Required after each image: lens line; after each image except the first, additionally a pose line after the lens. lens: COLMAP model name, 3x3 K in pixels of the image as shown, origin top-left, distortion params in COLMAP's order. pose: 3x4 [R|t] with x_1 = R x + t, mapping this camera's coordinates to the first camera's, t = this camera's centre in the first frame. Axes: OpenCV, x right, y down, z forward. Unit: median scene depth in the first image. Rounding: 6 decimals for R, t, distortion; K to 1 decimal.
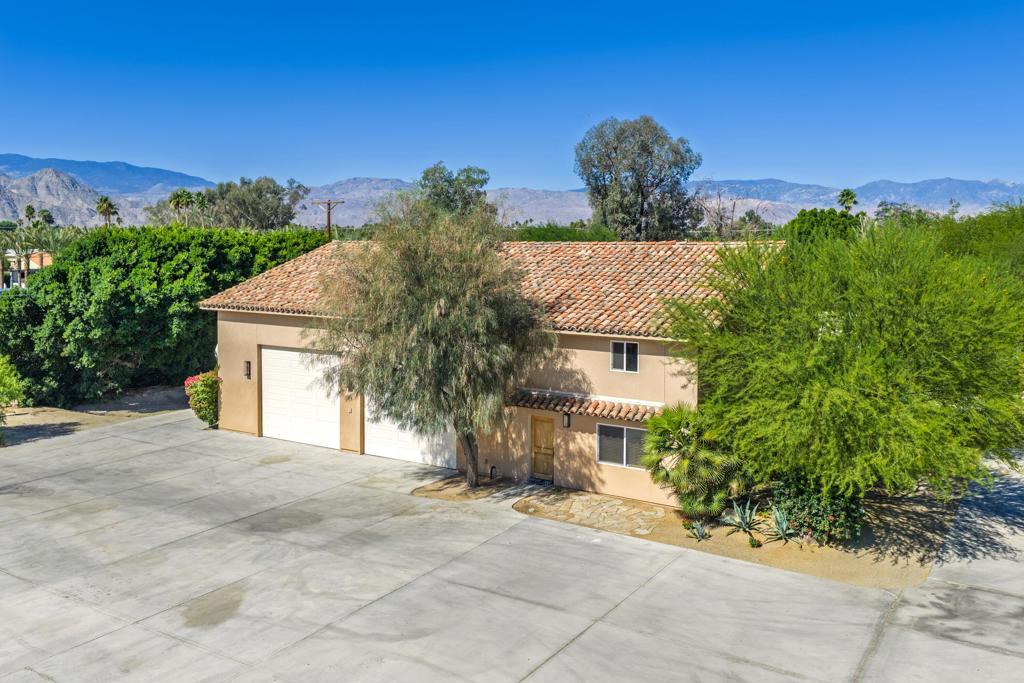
lens RADIAL K [[857.3, 0, 526.6], [0, 857.3, 341.6], [0, 0, 1]] dist [0.009010, -0.009140]
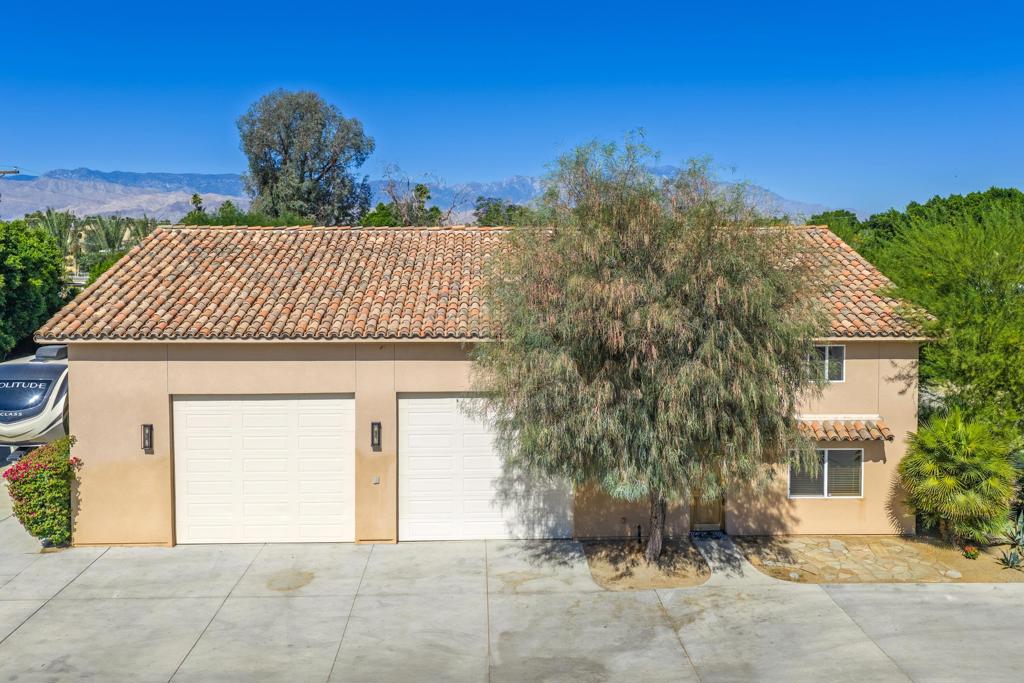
lens RADIAL K [[857.3, 0, 526.6], [0, 857.3, 341.6], [0, 0, 1]] dist [0.009010, -0.009140]
pose [[0.832208, -0.068482, 0.550219, -0.552817], [0.066036, 0.997522, 0.024275, -0.040634], [-0.550518, 0.016132, 0.834667, 0.460139]]
